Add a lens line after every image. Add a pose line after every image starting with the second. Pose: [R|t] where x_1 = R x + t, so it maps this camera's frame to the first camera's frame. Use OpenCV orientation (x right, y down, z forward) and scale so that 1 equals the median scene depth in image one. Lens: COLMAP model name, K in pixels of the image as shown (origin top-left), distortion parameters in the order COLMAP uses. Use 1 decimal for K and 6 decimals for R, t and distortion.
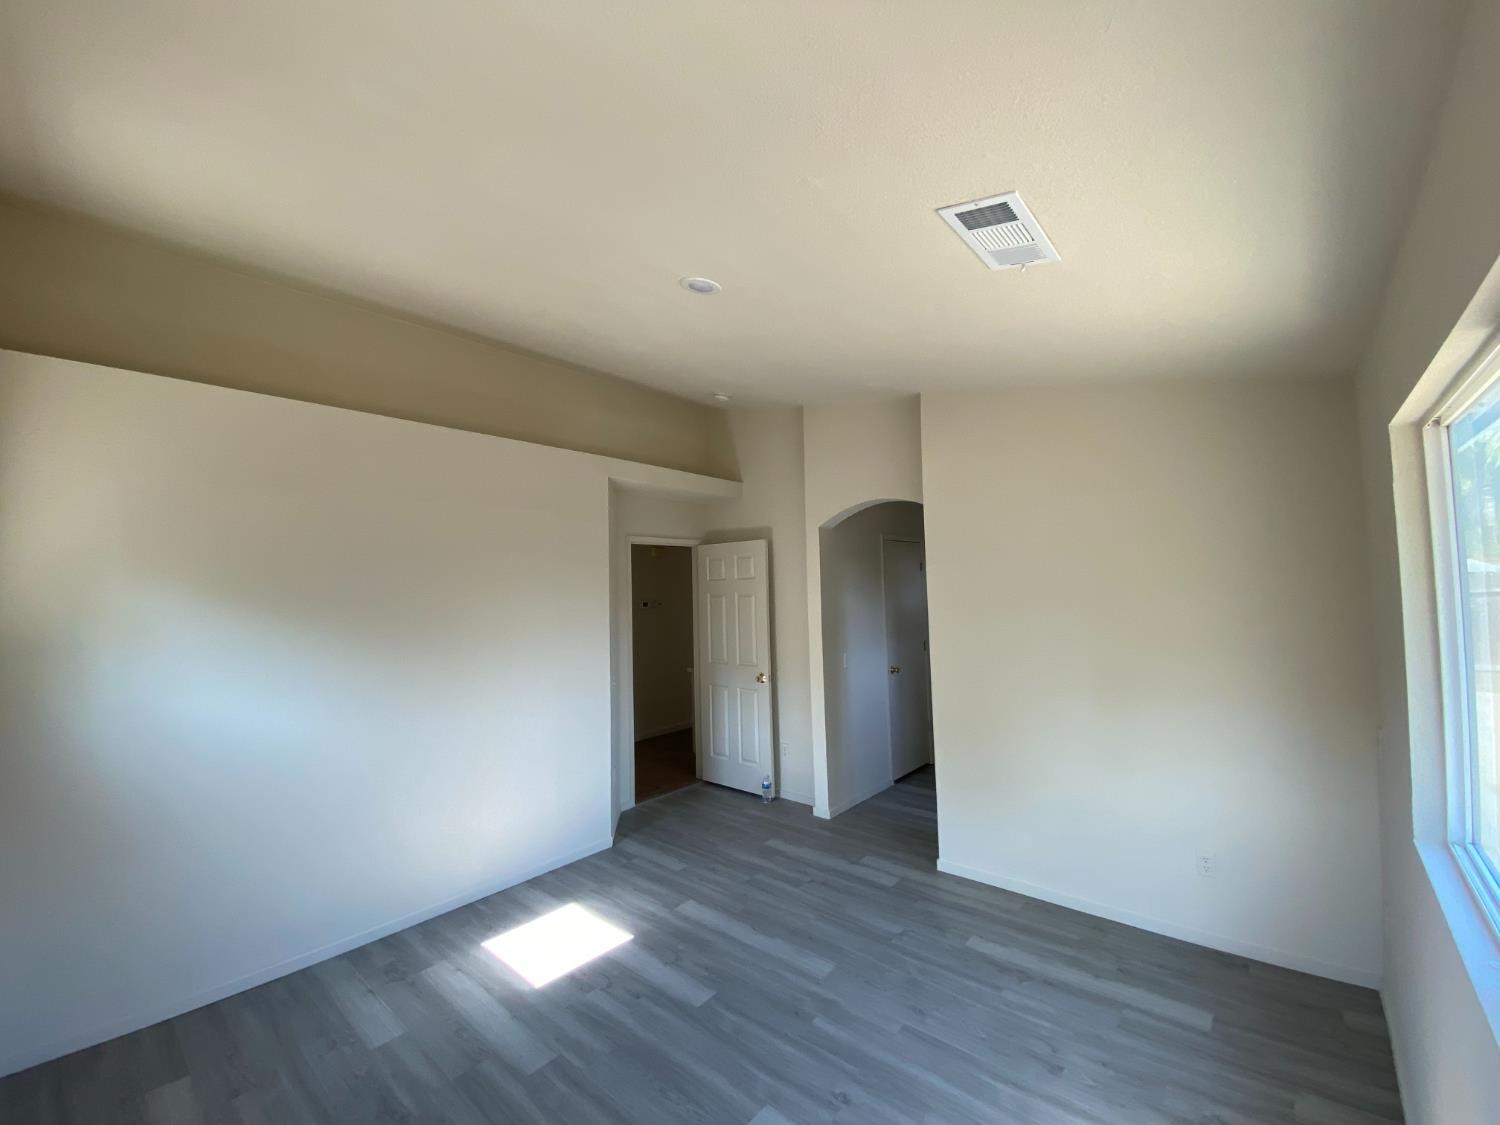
lens RADIAL K [[608.3, 0, 744.1], [0, 608.3, 556.6], [0, 0, 1]] dist [0.016707, -0.017873]
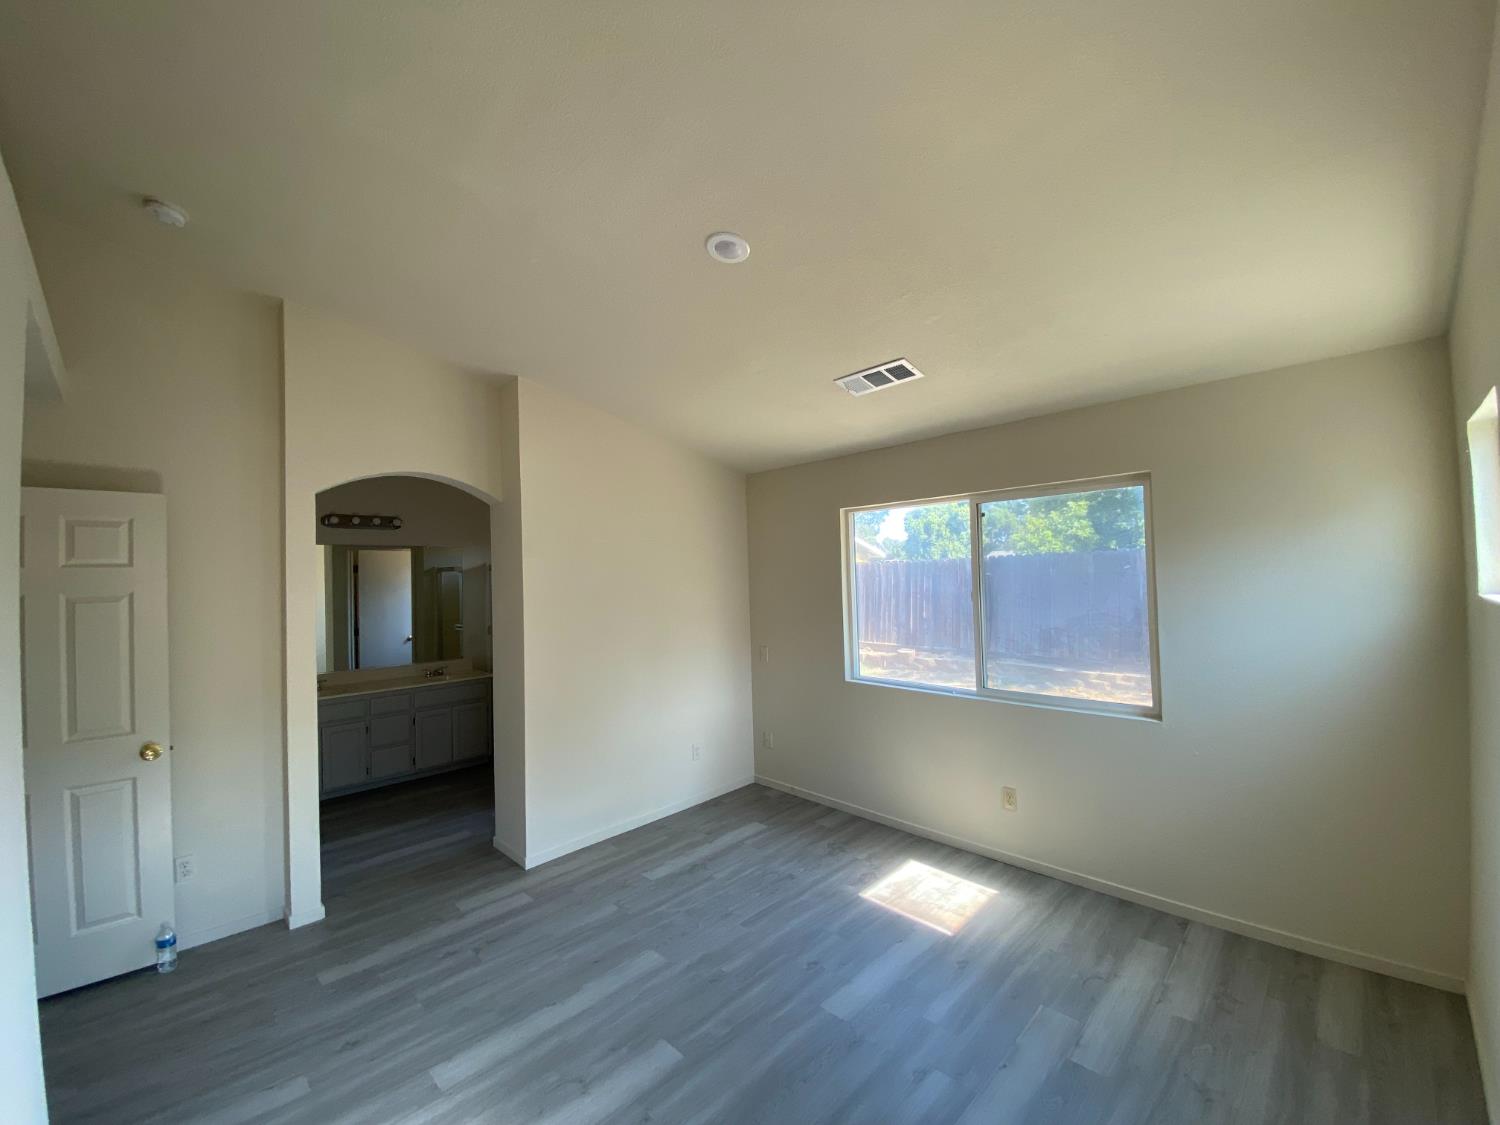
lens RADIAL K [[608.3, 0, 746.8], [0, 608.3, 556.7], [0, 0, 1]] dist [0.016707, -0.017873]
pose [[0.070452, 0.051645, 0.996177, -0.859725], [-0.028593, 0.998353, -0.049735, 0.070092], [-0.997105, -0.024980, 0.071813, 0.777659]]
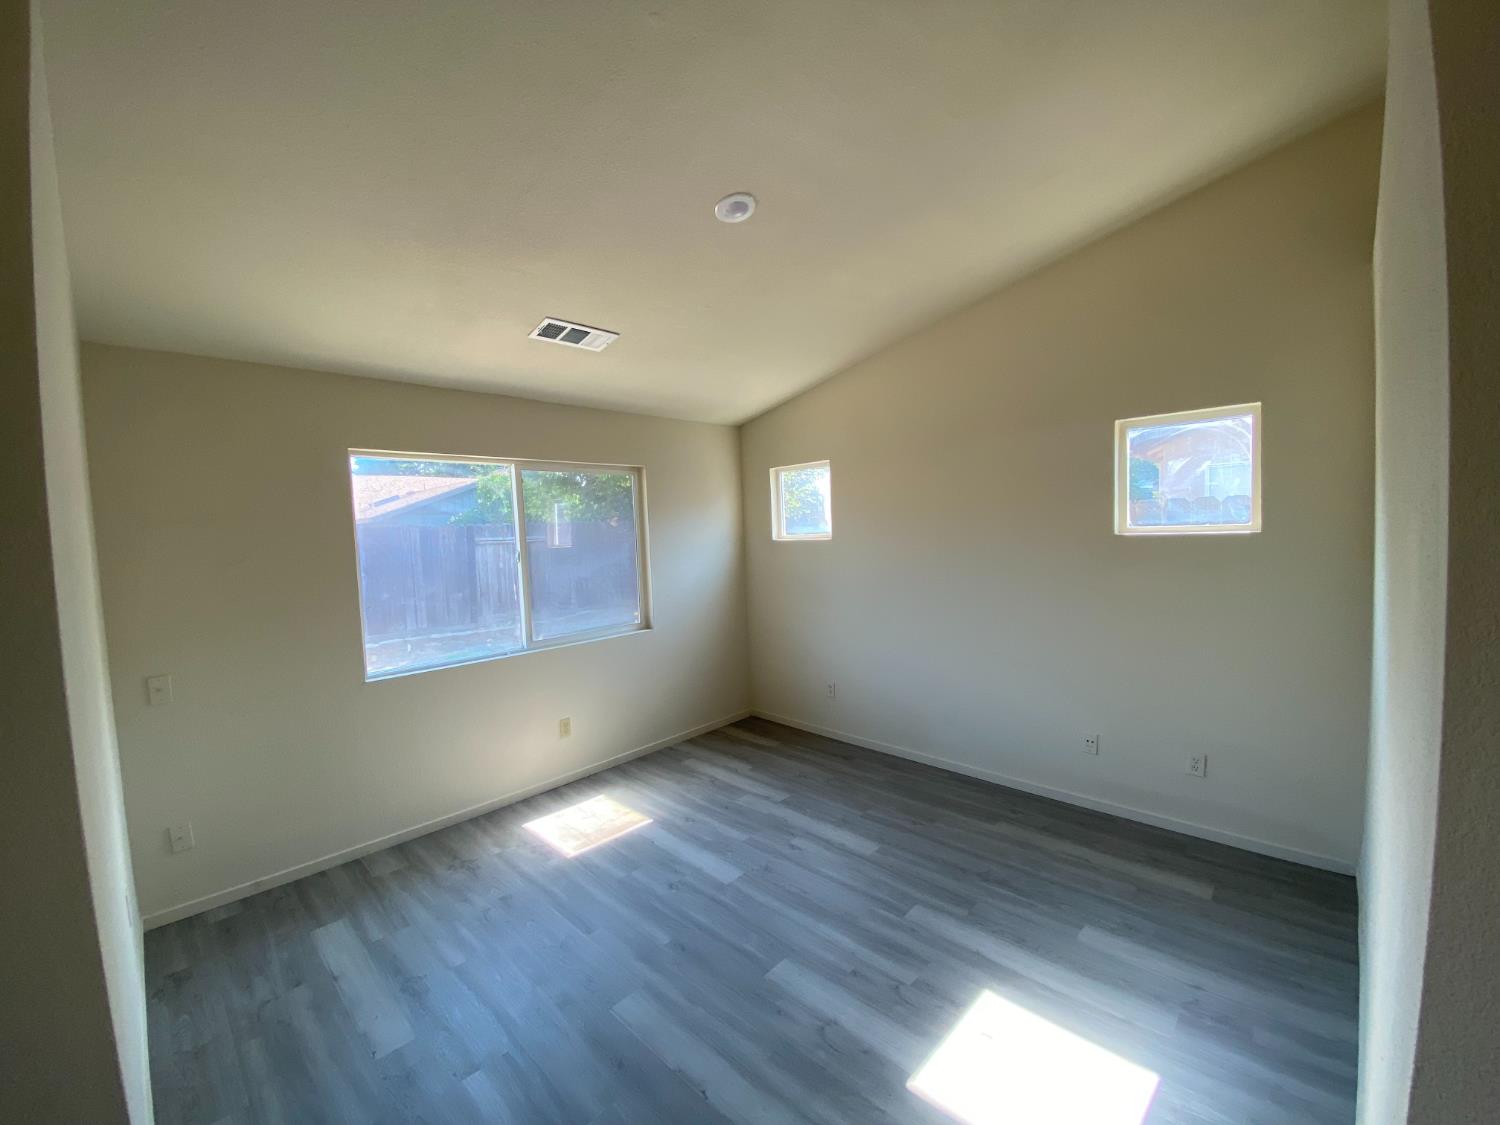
lens RADIAL K [[608.3, 0, 741.2], [0, 608.3, 560.5], [0, 0, 1]] dist [0.016707, -0.017873]
pose [[-0.995782, 0.059883, 0.069508, -0.099414], [0.060064, 0.998194, 0.000514, 0.111288], [-0.069352, 0.004687, -0.997581, 1.734952]]
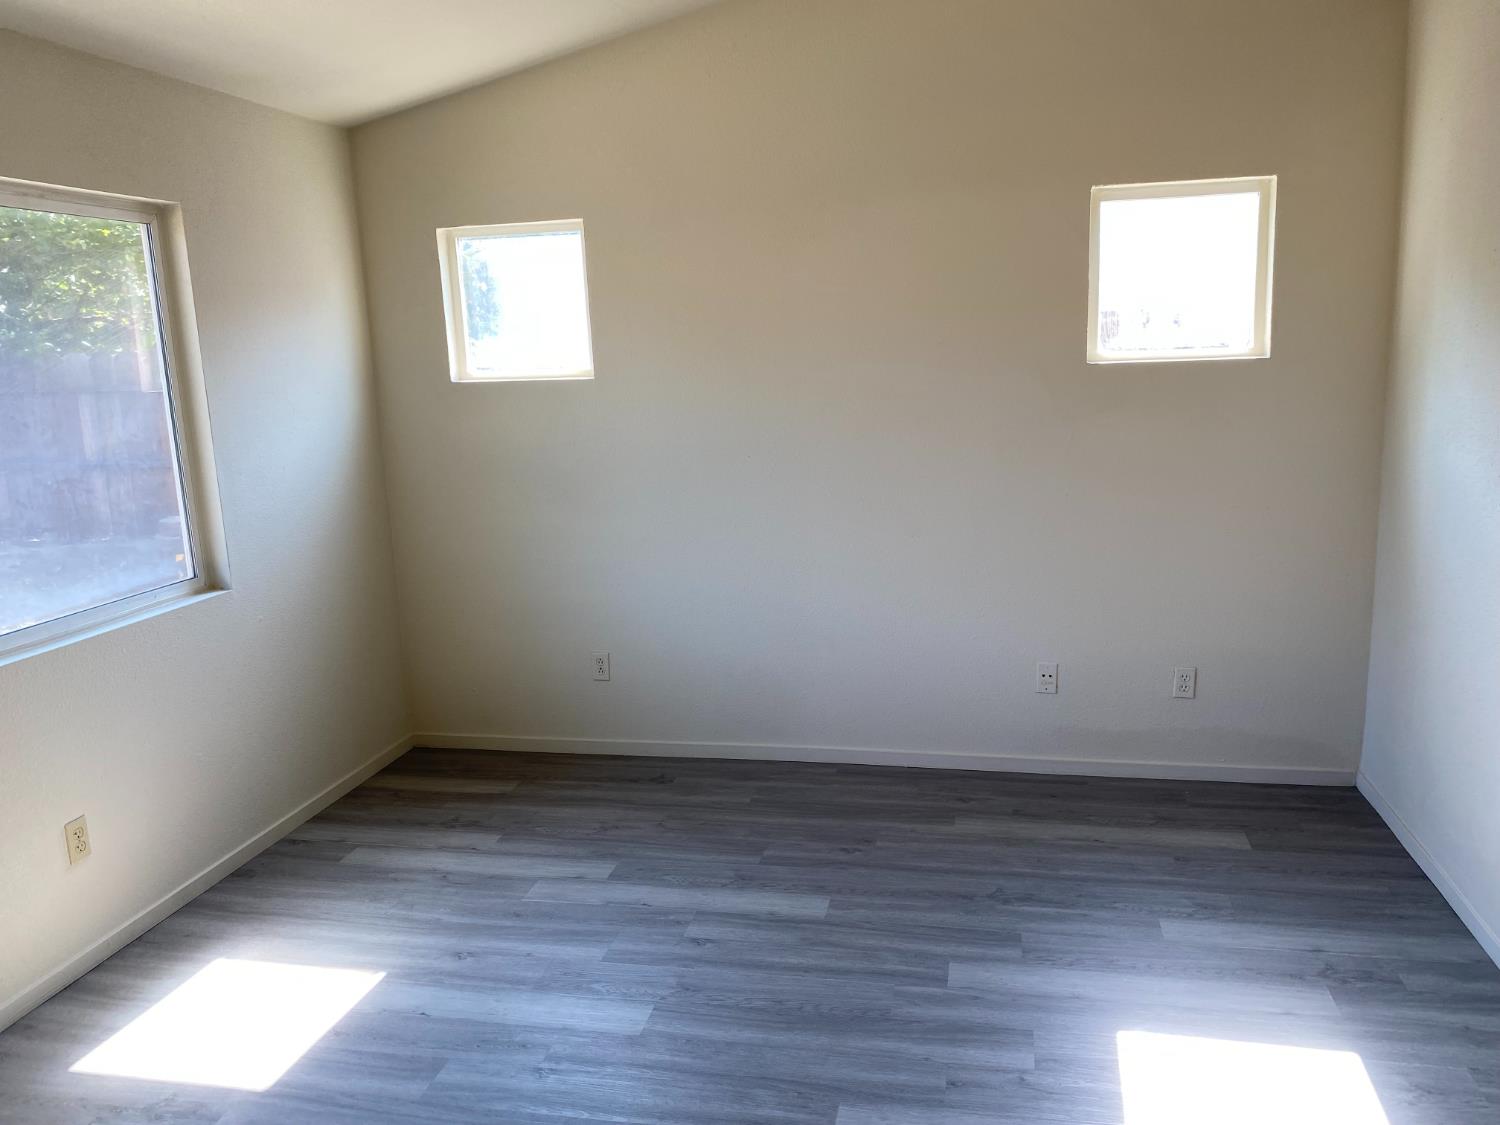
lens RADIAL K [[1159.6, 0, 765.4], [0, 1159.6, 565.9], [0, 0, 1]] dist [0.045542, -0.046101]
pose [[-0.870952, 0.149279, -0.468143, 0.350441], [0.084791, 0.984102, 0.156056, 0.094108], [0.483996, 0.096223, -0.869764, 1.628340]]
